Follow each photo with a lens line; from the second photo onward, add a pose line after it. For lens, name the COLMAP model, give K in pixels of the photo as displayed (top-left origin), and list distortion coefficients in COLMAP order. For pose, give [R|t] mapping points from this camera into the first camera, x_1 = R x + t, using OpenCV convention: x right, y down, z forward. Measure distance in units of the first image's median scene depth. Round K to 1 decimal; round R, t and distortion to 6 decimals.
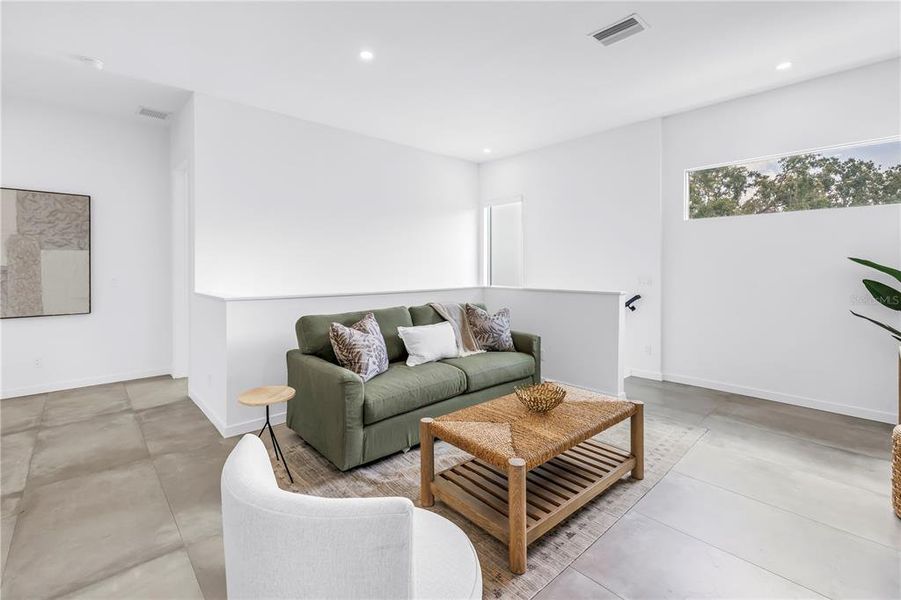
lens RADIAL K [[394.9, 0, 449.7], [0, 394.9, 273.0], [0, 0, 1]] dist [0.000568, -0.000111]
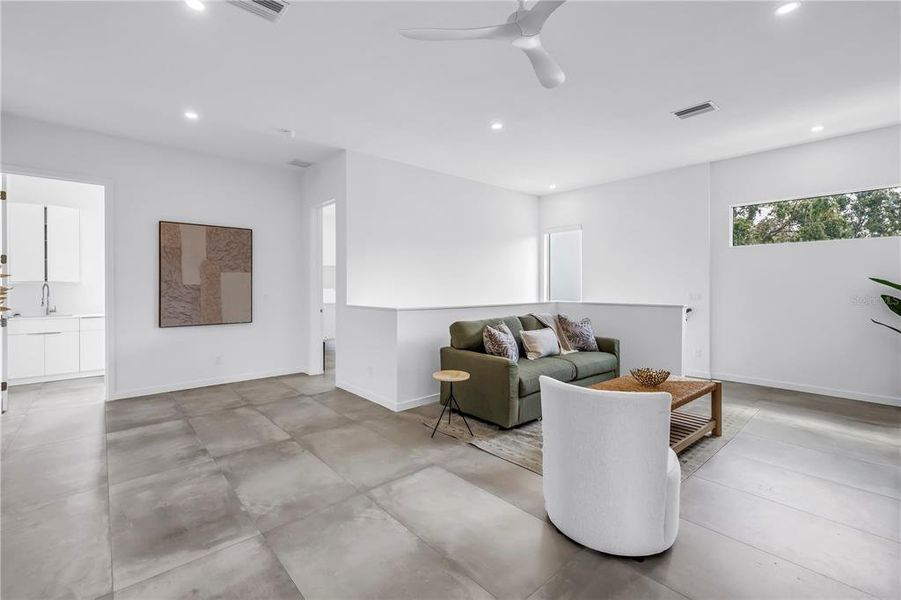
lens RADIAL K [[390.0, 0, 448.9], [0, 390.0, 290.4], [0, 0, 1]] dist [0.002041, 0.000153]
pose [[0.999691, -0.000643, -0.024854, -0.307891], [0.000567, 0.999995, -0.003063, 0.005247], [0.024856, 0.003048, 0.999686, -0.287522]]
